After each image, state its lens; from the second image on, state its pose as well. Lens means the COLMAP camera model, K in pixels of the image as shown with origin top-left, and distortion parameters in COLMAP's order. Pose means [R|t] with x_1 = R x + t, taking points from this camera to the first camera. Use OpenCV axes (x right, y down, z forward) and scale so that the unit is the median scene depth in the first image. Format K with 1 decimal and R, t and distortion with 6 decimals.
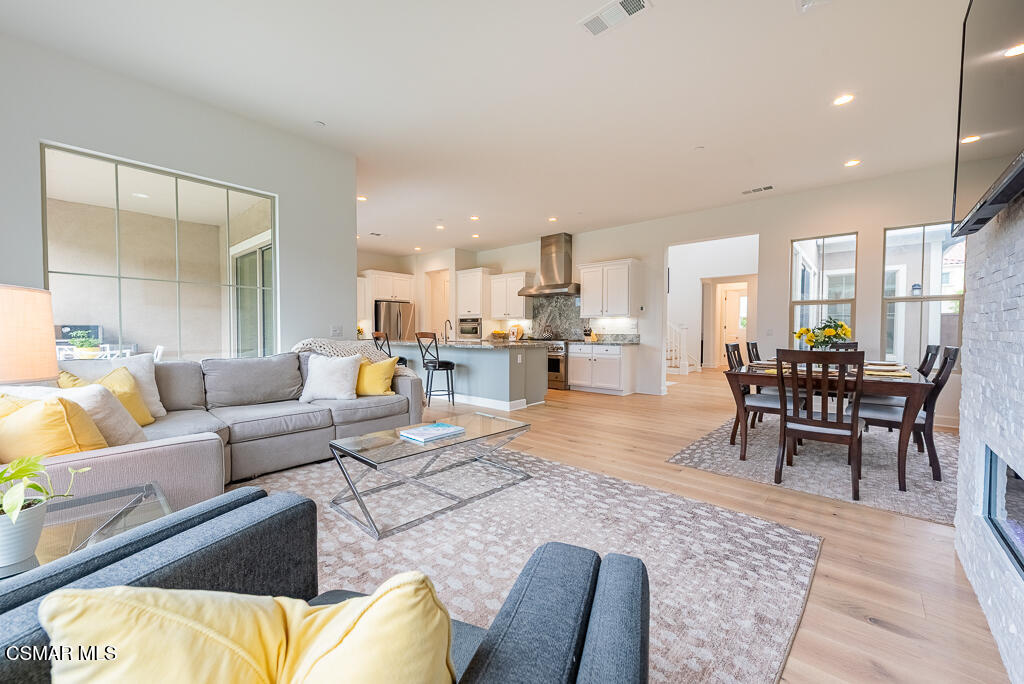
lens RADIAL K [[398.0, 0, 512.0], [0, 398.0, 342.0], [0, 0, 1]] dist [0.010149, -0.000049]
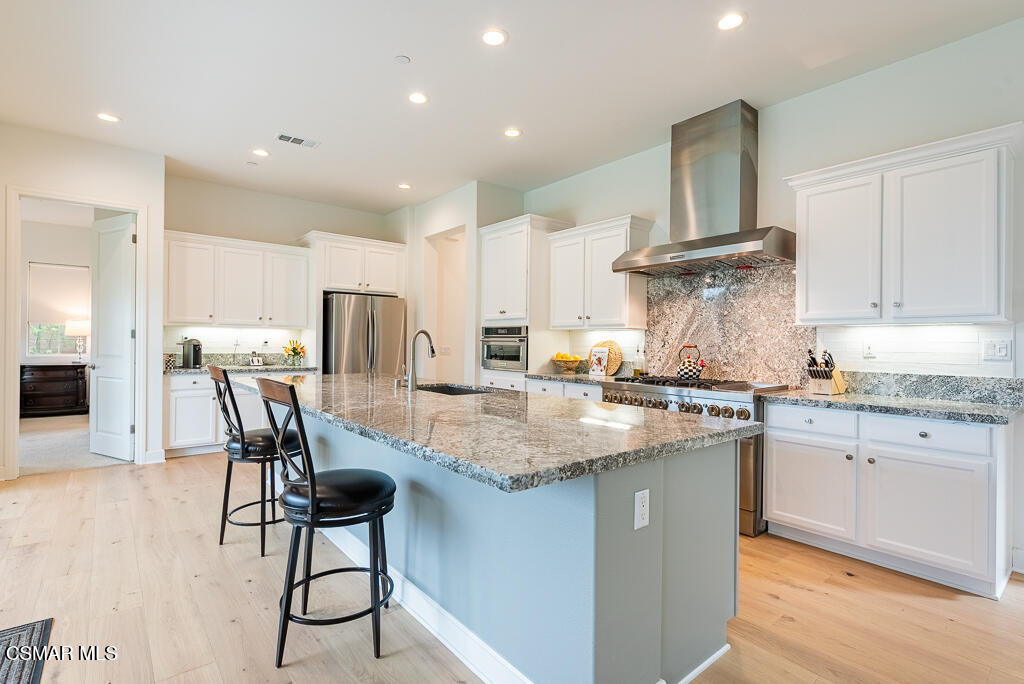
lens RADIAL K [[480.2, 0, 512.0], [0, 480.2, 342.0], [0, 0, 1]] dist [0.002064, -0.000181]
pose [[0.986752, 0.007169, -0.162080, -0.006441], [-0.011780, 0.999552, -0.027503, -0.028127], [0.161810, 0.029048, 0.986394, 0.481272]]
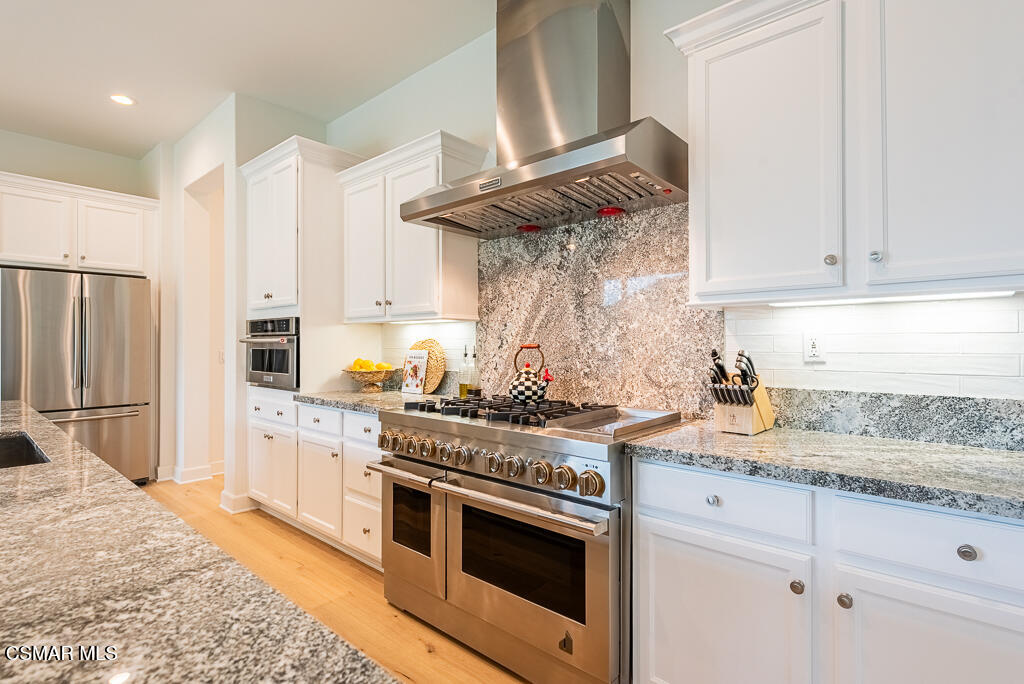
lens RADIAL K [[491.7, 0, 512.0], [0, 491.7, 342.0], [0, 0, 1]] dist [0.002419, 0.000162]
pose [[0.999987, -0.005045, -0.000094, 0.077703], [0.005040, 0.999515, -0.030746, -0.032712], [0.000249, 0.030745, 0.999527, 0.683472]]
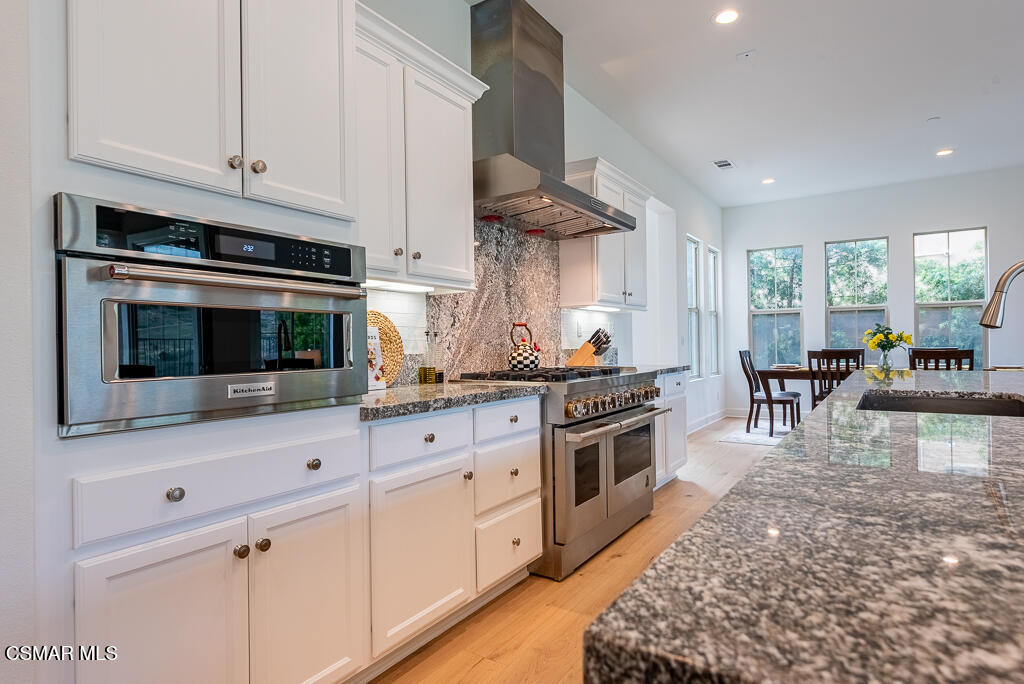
lens RADIAL K [[558.9, 0, 512.0], [0, 558.9, 342.0], [0, 0, 1]] dist [-0.000564, -0.000197]
pose [[-0.131683, 0.003247, 0.991287, -0.289981], [0.041233, 0.999147, 0.002205, -0.027897], [-0.990434, 0.041164, -0.131704, 1.023040]]
